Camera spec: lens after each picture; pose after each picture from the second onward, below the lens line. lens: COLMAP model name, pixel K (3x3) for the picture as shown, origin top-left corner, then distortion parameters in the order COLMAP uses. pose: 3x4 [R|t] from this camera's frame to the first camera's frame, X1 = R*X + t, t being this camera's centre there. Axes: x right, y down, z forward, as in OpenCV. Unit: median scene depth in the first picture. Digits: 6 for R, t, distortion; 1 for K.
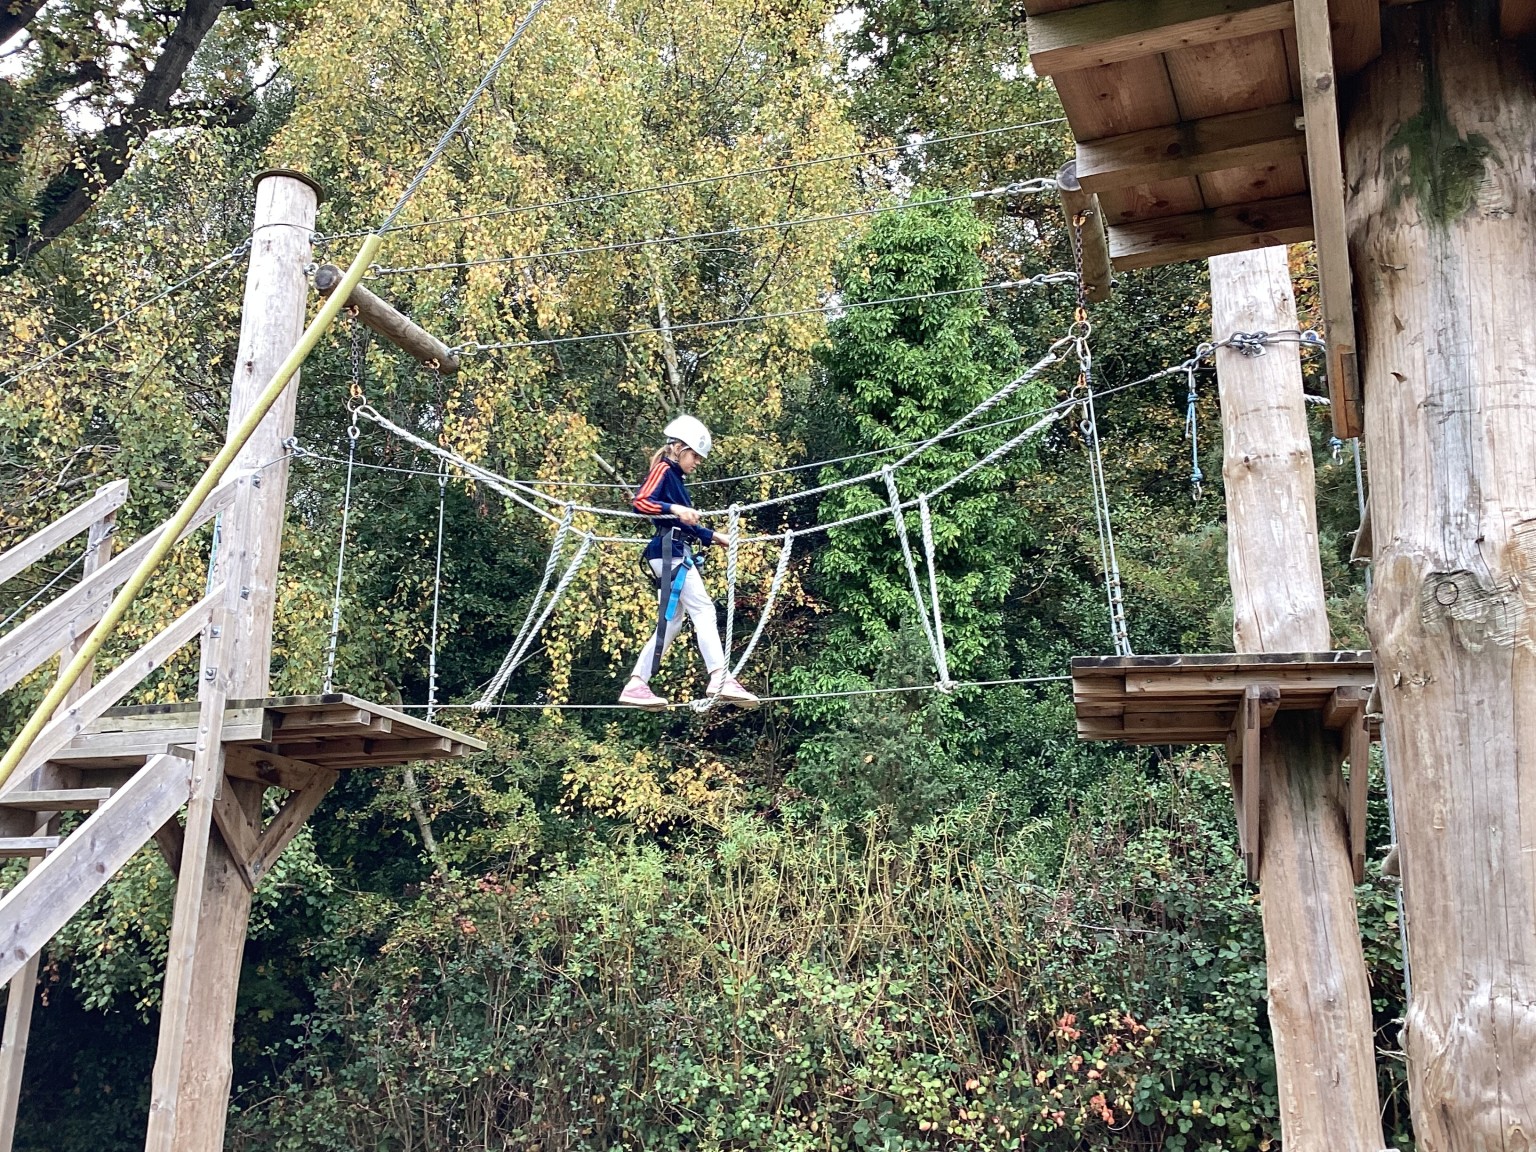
lens RADIAL K [[1566.3, 0, 771.2], [0, 1566.3, 551.2], [0, 0, 1]] dist [0.092674, -0.179760]
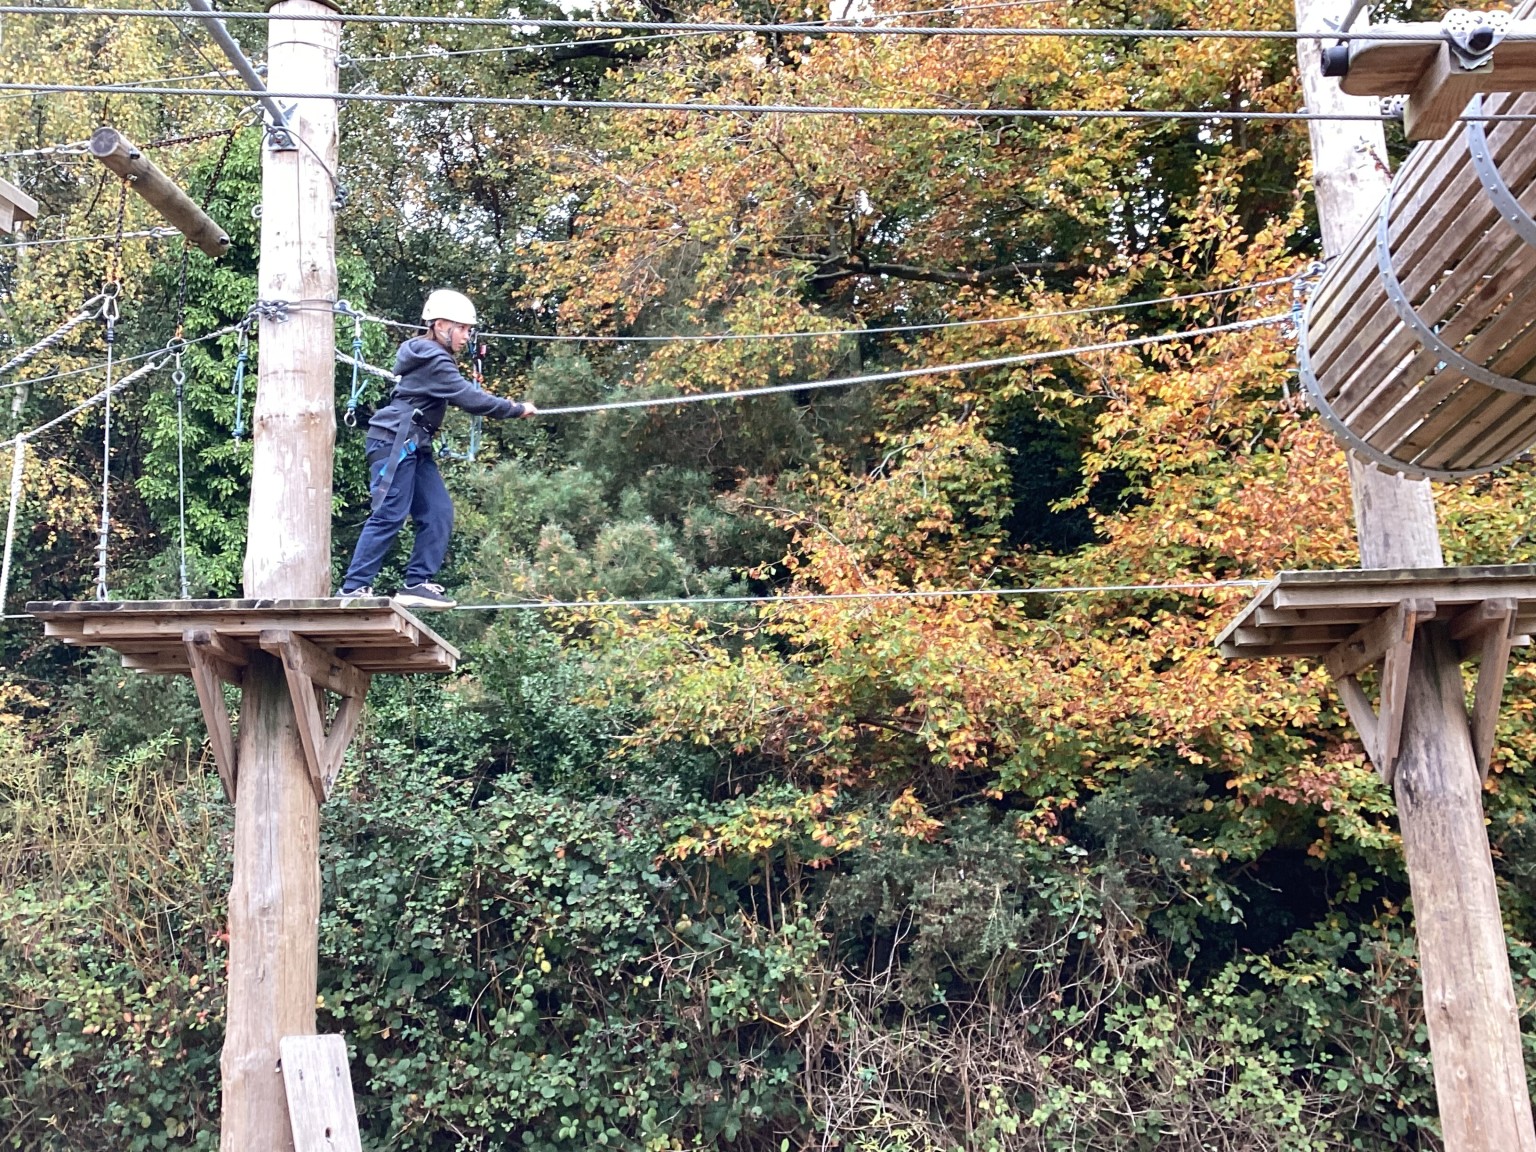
lens RADIAL K [[1566.3, 0, 771.2], [0, 1566.3, 551.2], [0, 0, 1]] dist [0.092674, -0.179760]
pose [[0.981252, 0.010636, 0.192435, 0.356670], [-0.022190, 0.998071, 0.057988, -0.030656], [-0.191447, -0.061170, 0.979595, -0.113196]]
